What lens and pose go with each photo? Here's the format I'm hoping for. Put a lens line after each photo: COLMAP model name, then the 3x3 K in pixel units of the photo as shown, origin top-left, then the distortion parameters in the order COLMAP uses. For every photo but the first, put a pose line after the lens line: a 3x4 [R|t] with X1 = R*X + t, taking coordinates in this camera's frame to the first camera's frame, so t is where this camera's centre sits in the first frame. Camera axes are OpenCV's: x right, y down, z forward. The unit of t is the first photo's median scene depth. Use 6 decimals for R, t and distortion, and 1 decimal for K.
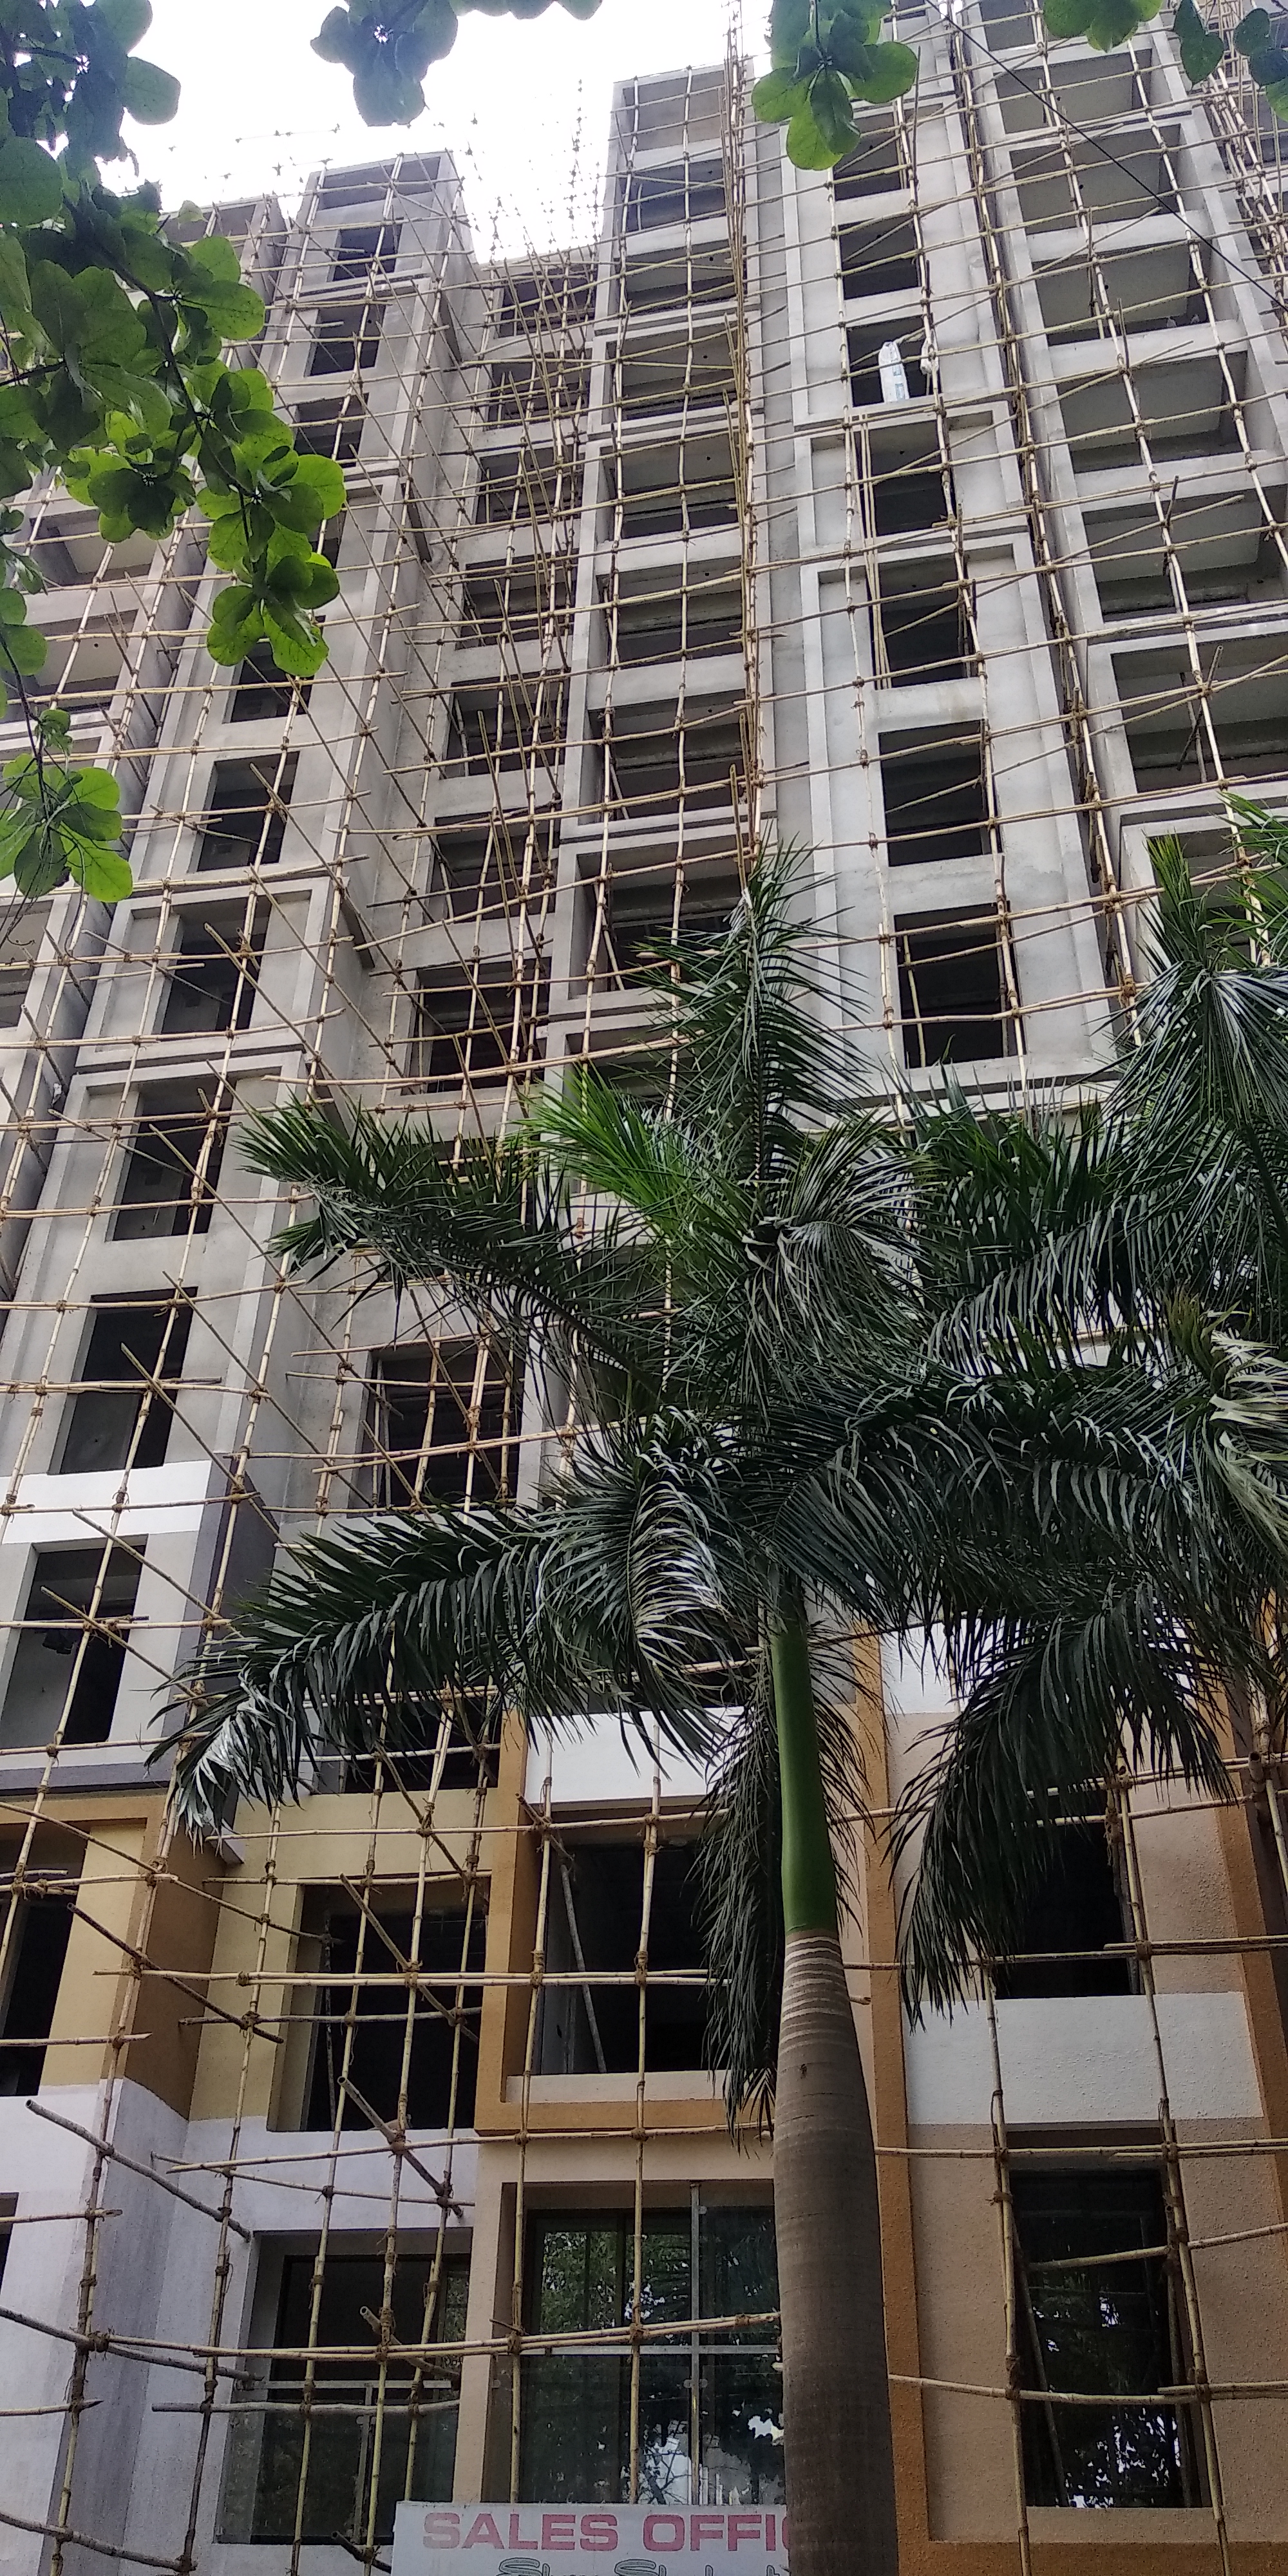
lens RADIAL K [[2019.4, 0, 602.3], [0, 2019.4, 1272.1], [0, 0, 1]] dist [0.040893, -0.058964]
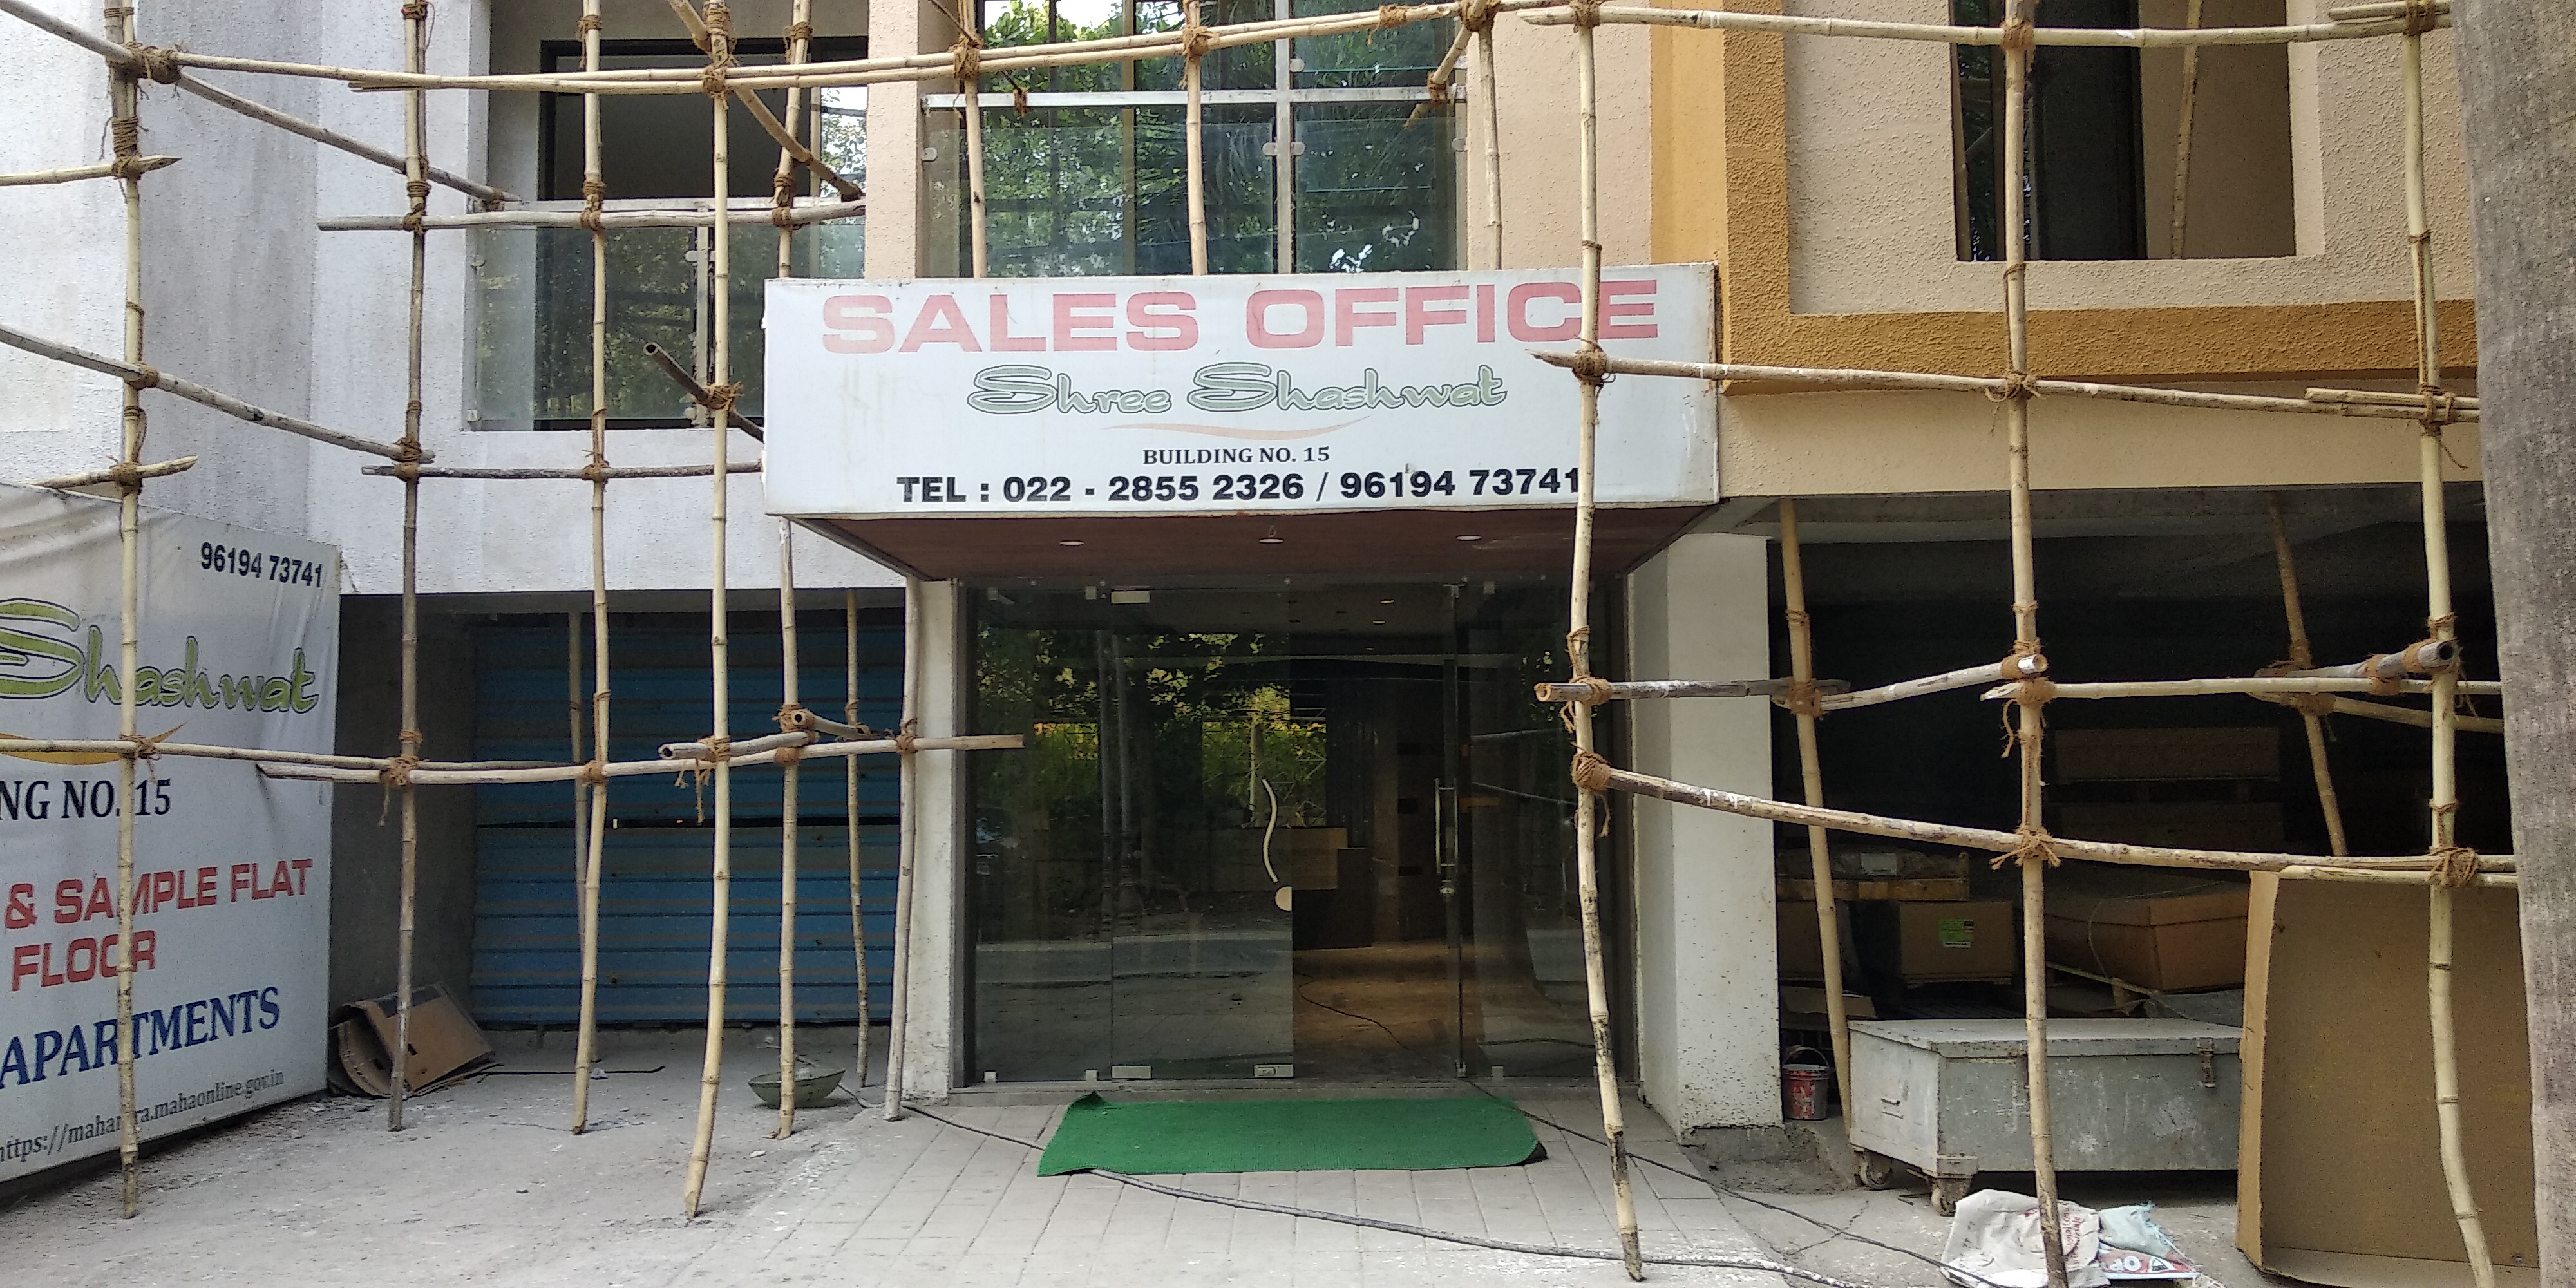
lens RADIAL K [[2019.4, 0, 1240.5], [0, 2019.4, 670.8], [0, 0, 1]] dist [0.040893, -0.058964]
pose [[0.989165, -0.027179, 0.144268, -0.059283], [-0.057699, 0.831654, 0.552289, 0.399716], [-0.134991, -0.554629, 0.821075, 0.508990]]
